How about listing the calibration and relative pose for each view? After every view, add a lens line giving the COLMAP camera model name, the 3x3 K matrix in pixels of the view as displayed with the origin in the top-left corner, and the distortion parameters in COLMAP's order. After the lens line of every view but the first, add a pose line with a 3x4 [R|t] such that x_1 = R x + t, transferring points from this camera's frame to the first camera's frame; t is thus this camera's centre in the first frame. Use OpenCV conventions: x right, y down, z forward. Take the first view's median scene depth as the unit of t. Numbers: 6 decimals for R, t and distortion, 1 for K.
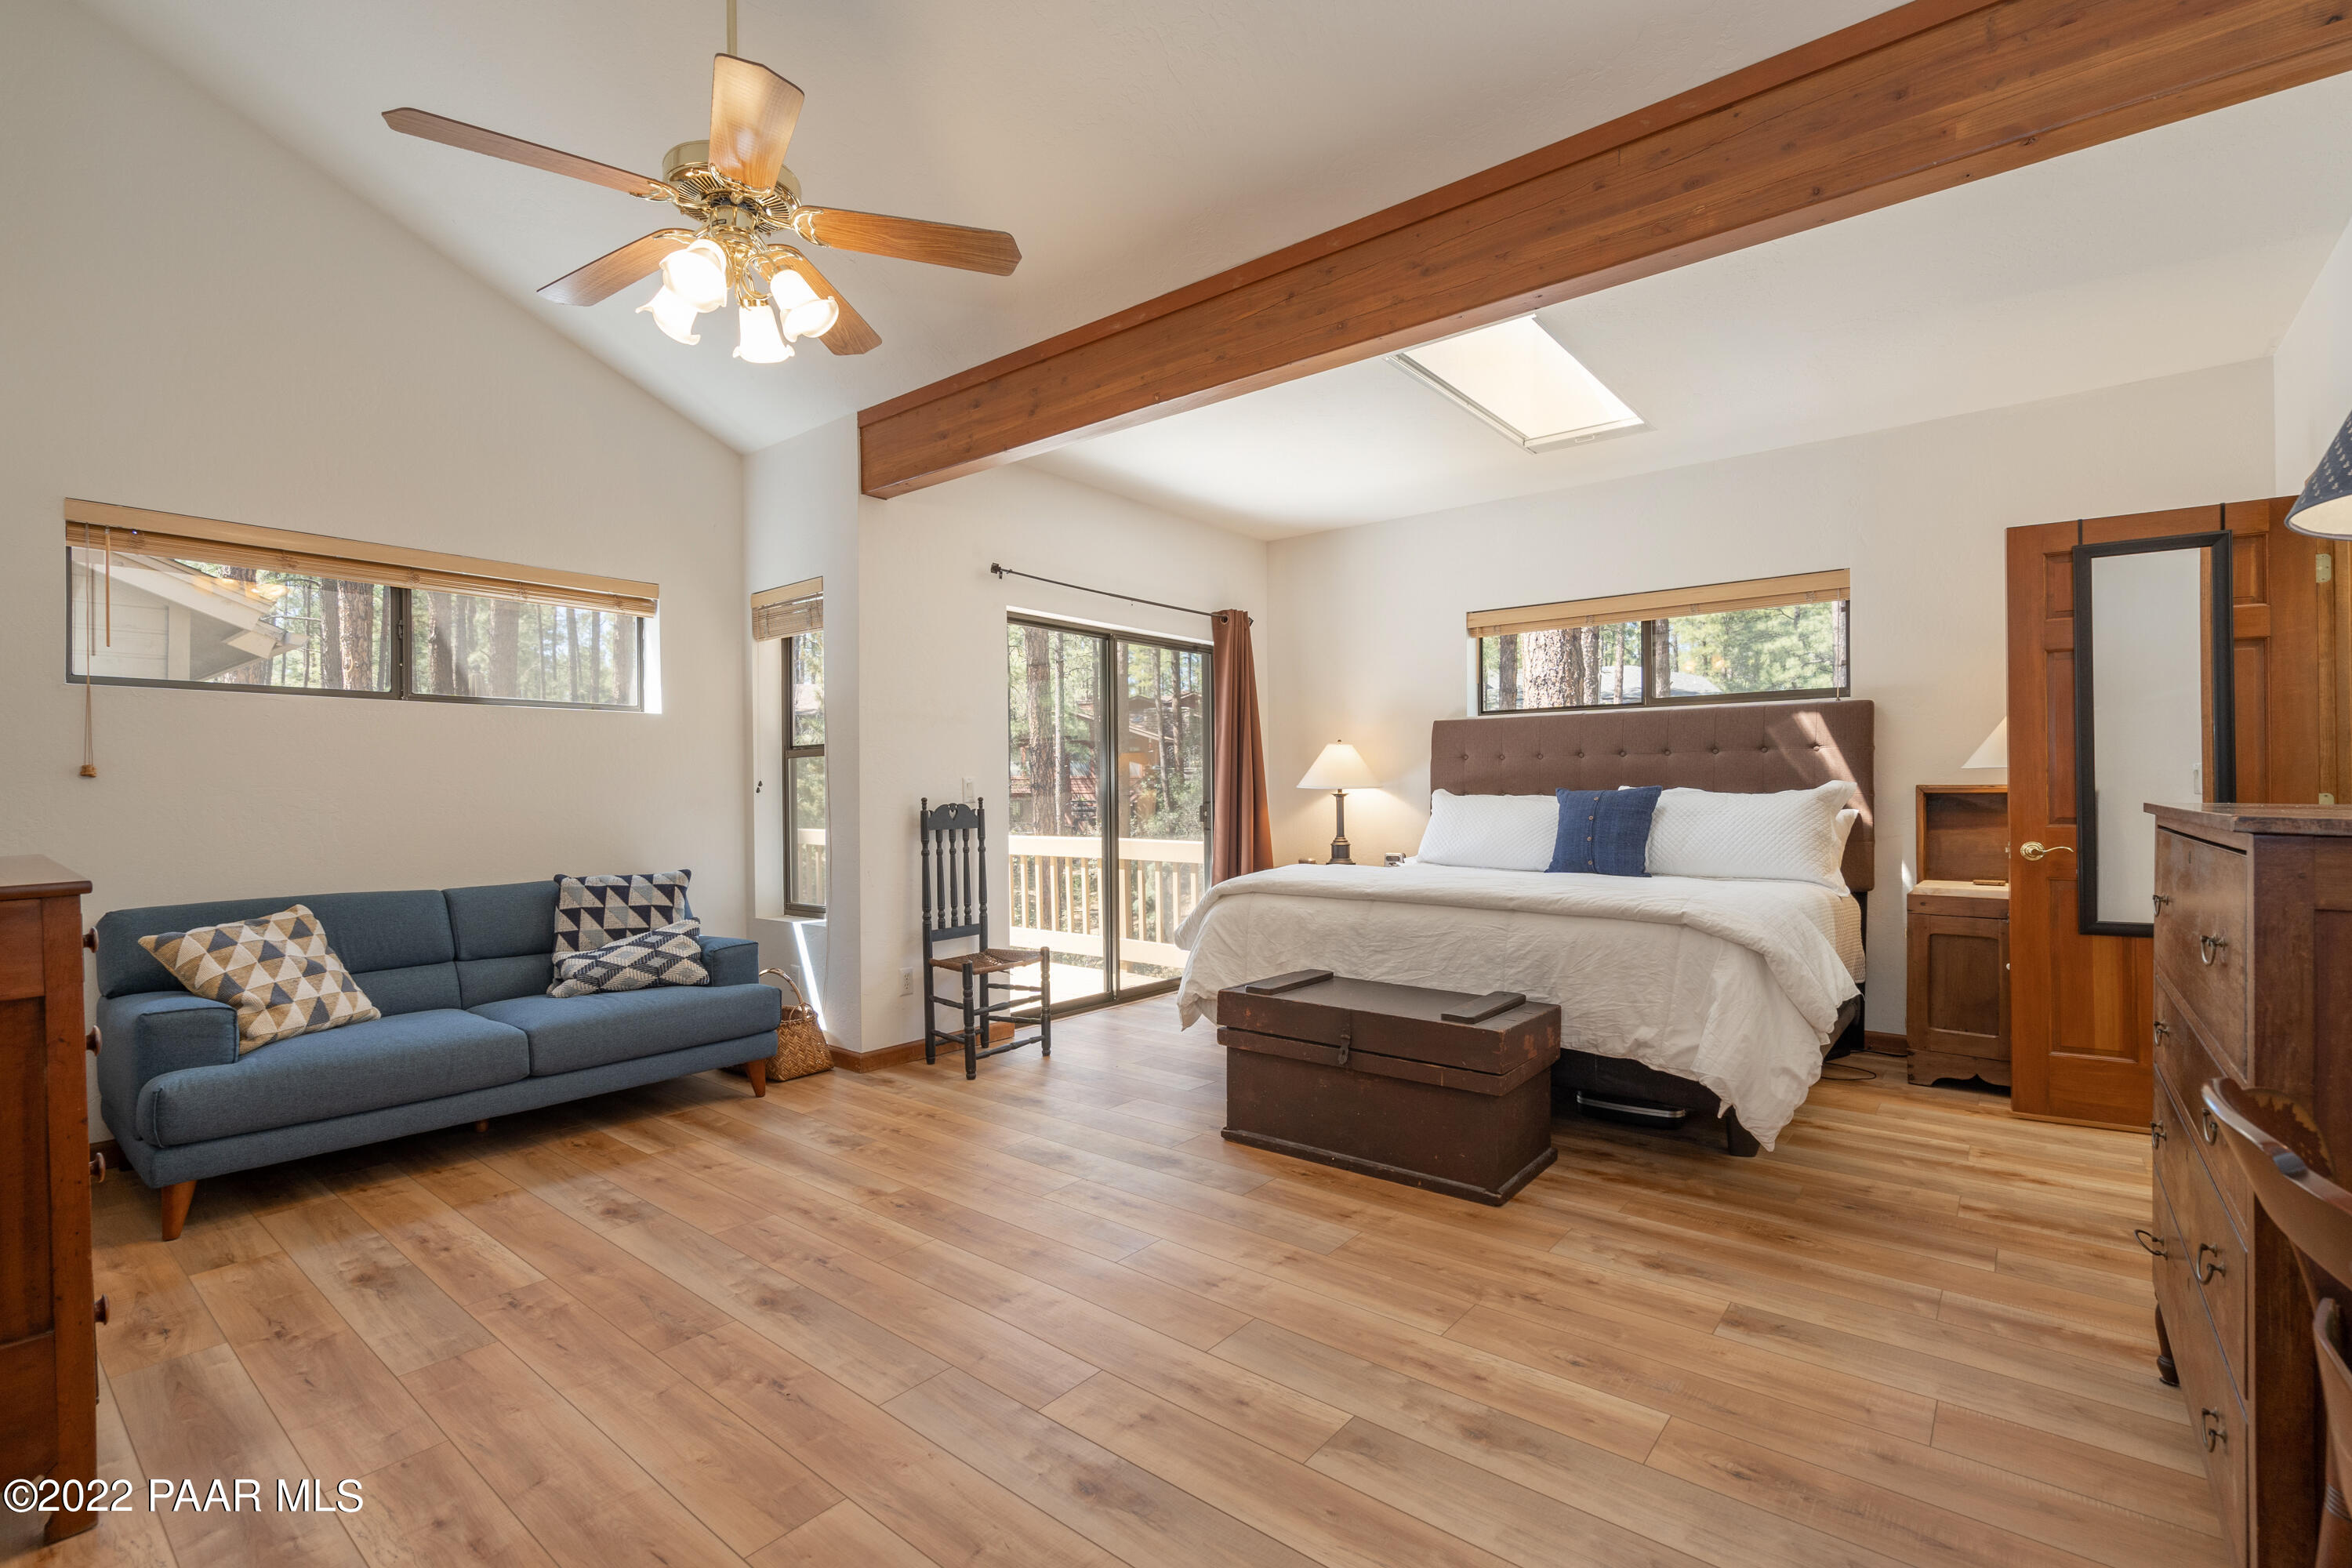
lens RADIAL K [[1071.3, 0, 1172.2], [0, 1071.3, 786.5], [0, 0, 1]] dist [-0.004491, -0.000377]
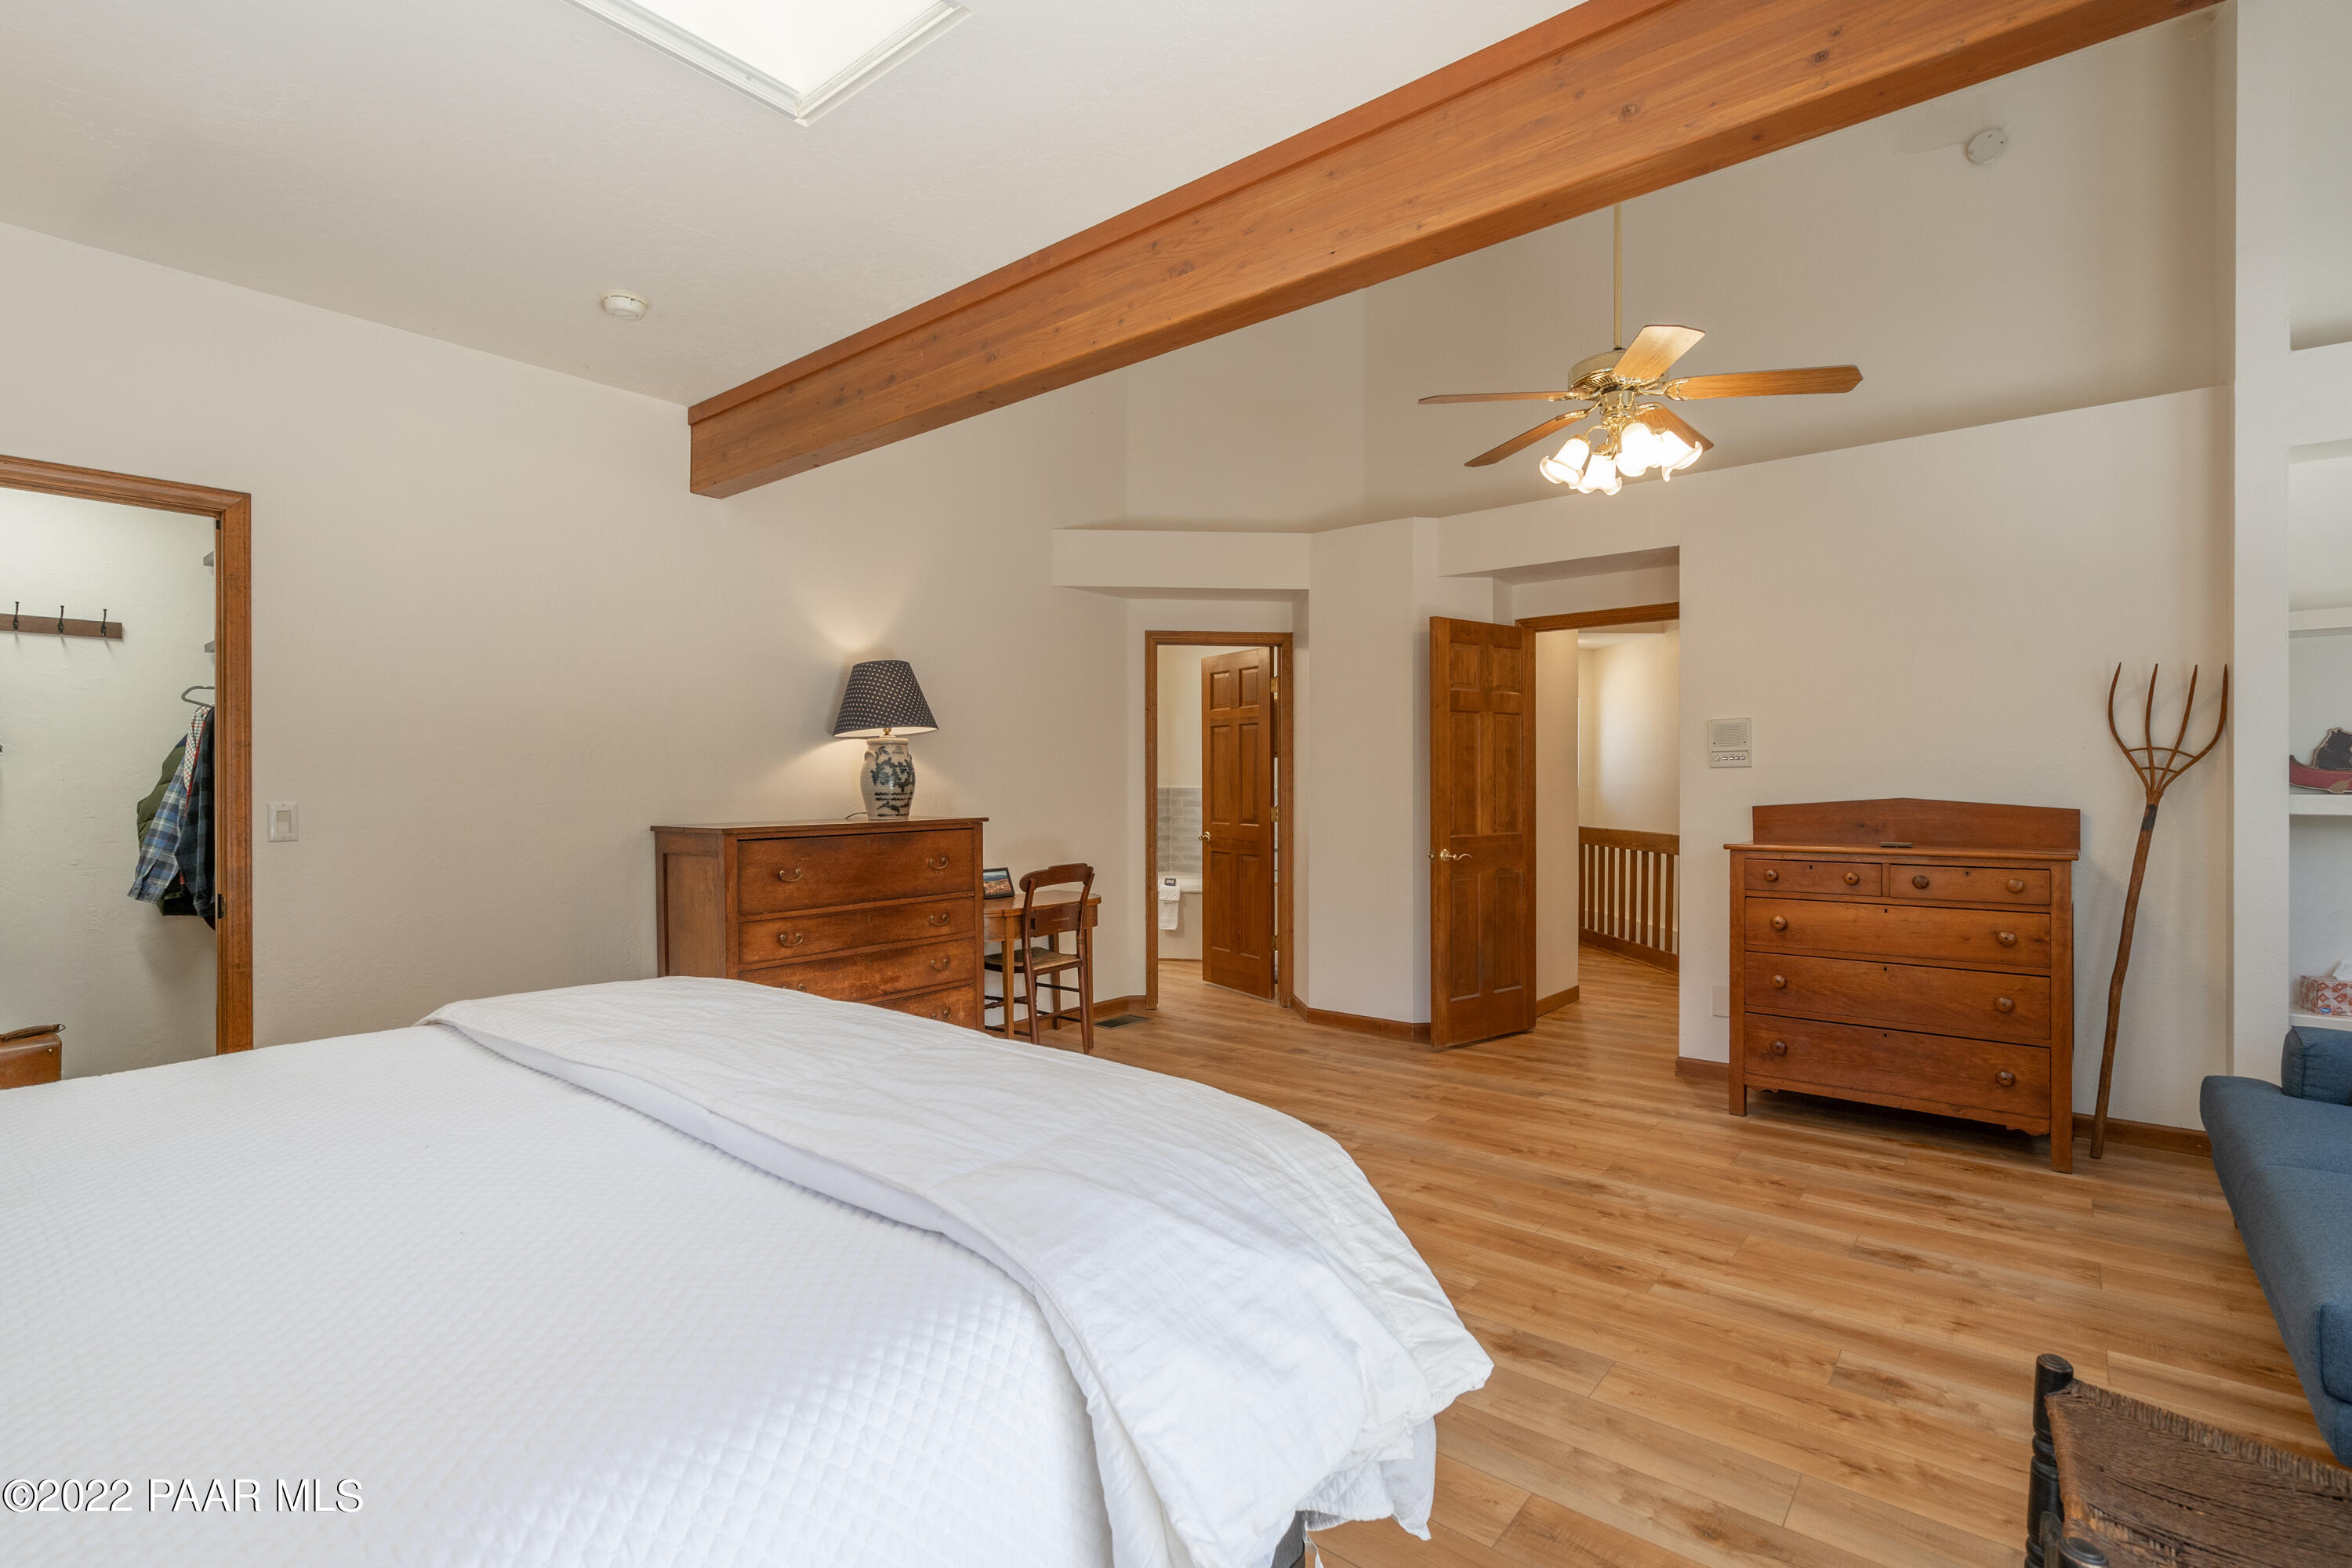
lens RADIAL K [[1071.3, 0, 1160.7], [0, 1071.3, 788.3], [0, 0, 1]] dist [-0.004491, -0.000377]
pose [[-0.999861, 0.001770, 0.016563, 0.131590], [0.001851, 0.999986, 0.004919, -0.028155], [-0.016554, 0.004949, -0.999851, 2.035904]]
